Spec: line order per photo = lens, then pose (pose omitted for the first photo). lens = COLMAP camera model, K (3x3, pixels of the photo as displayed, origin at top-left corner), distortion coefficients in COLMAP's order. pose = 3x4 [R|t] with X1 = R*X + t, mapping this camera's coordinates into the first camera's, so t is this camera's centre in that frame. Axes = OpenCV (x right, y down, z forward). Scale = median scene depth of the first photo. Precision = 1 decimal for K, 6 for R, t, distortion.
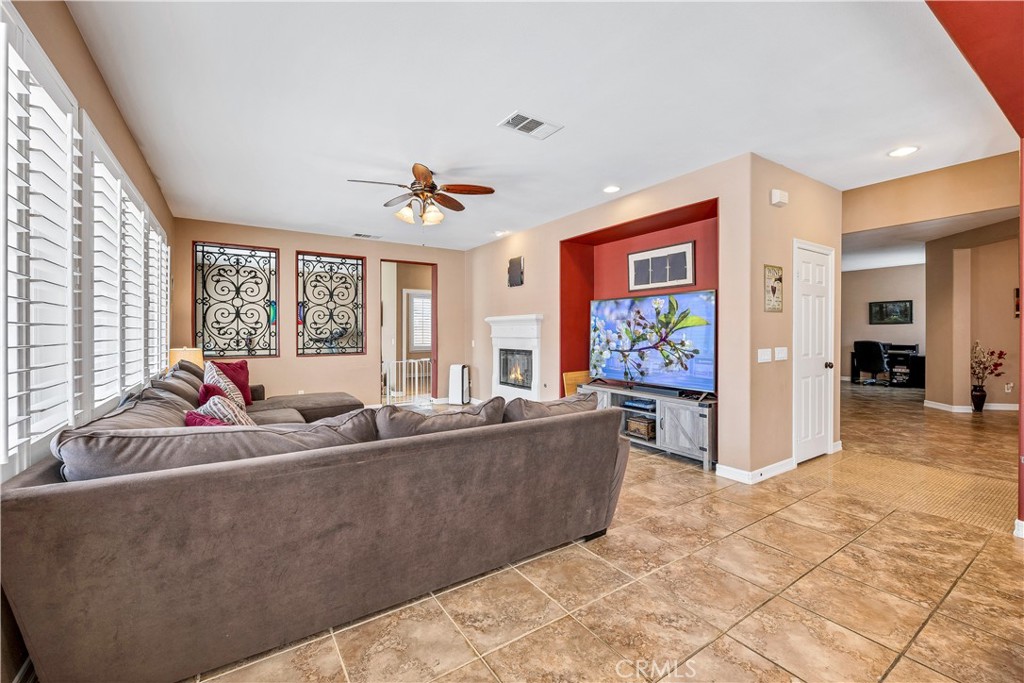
lens RADIAL K [[422.3, 0, 516.7], [0, 422.3, 334.1], [0, 0, 1]] dist [-0.001405, -0.000104]
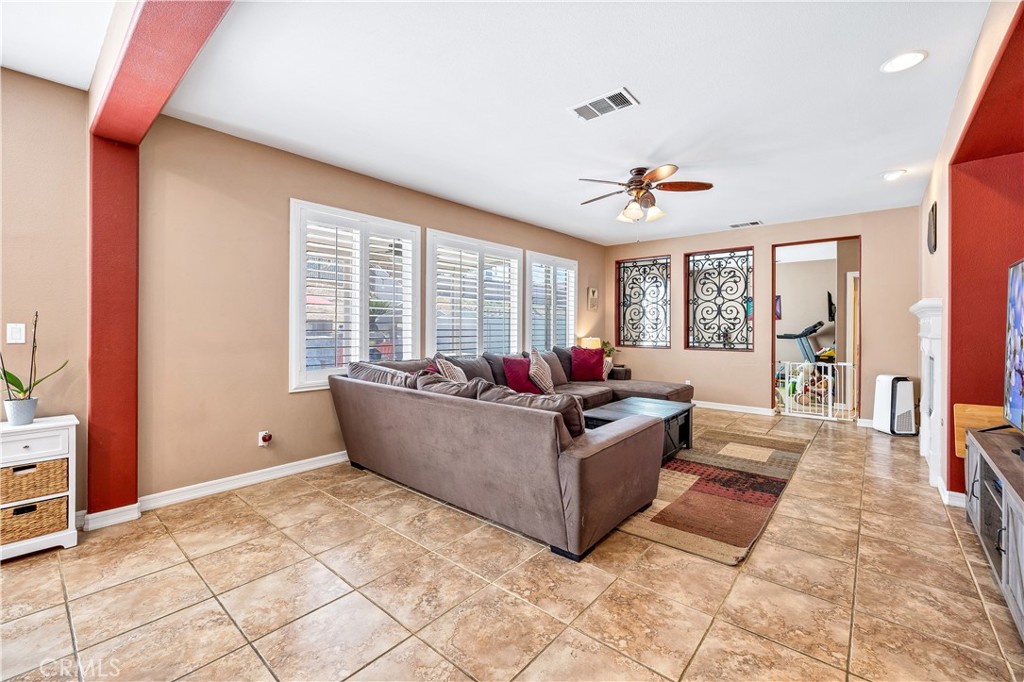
lens RADIAL K [[422.3, 0, 516.7], [0, 422.3, 333.6], [0, 0, 1]] dist [-0.001405, -0.000104]
pose [[0.277584, 0.017546, -0.960541, 0.456243], [-0.008146, 0.999840, 0.015909, -0.002229], [0.960667, 0.003408, 0.277682, 0.293010]]
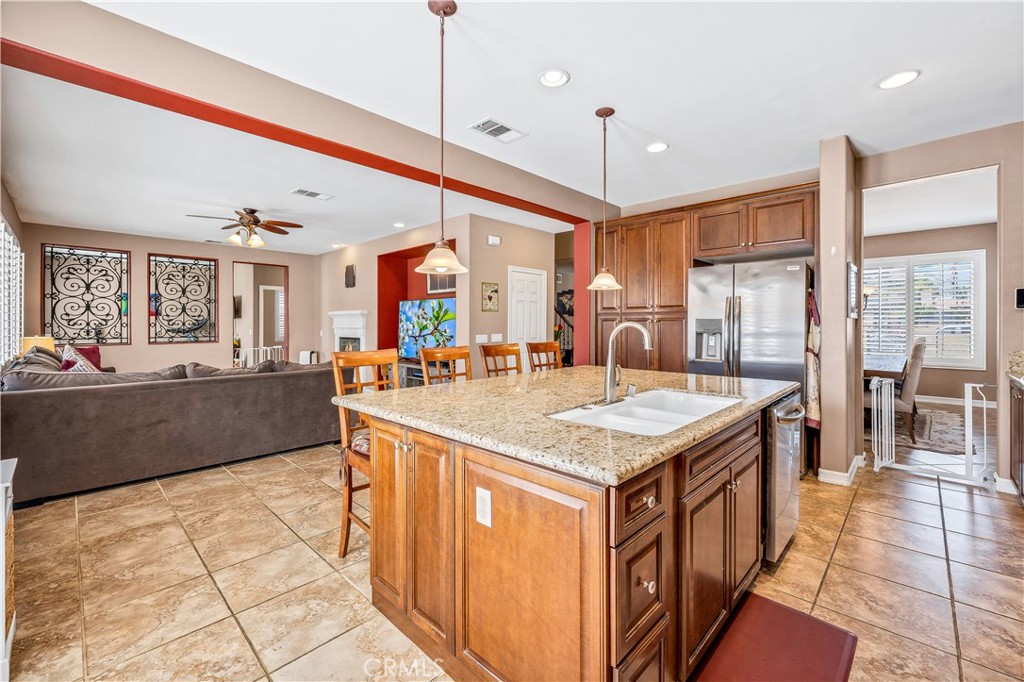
lens RADIAL K [[420.1, 0, 513.2], [0, 420.1, 323.9], [0, 0, 1]] dist [-0.000643, -0.000171]
pose [[0.975985, 0.000802, 0.217836, 0.222106], [-0.000047, 0.999994, -0.003470, 0.000990], [-0.217838, 0.003376, 0.975979, -0.371513]]
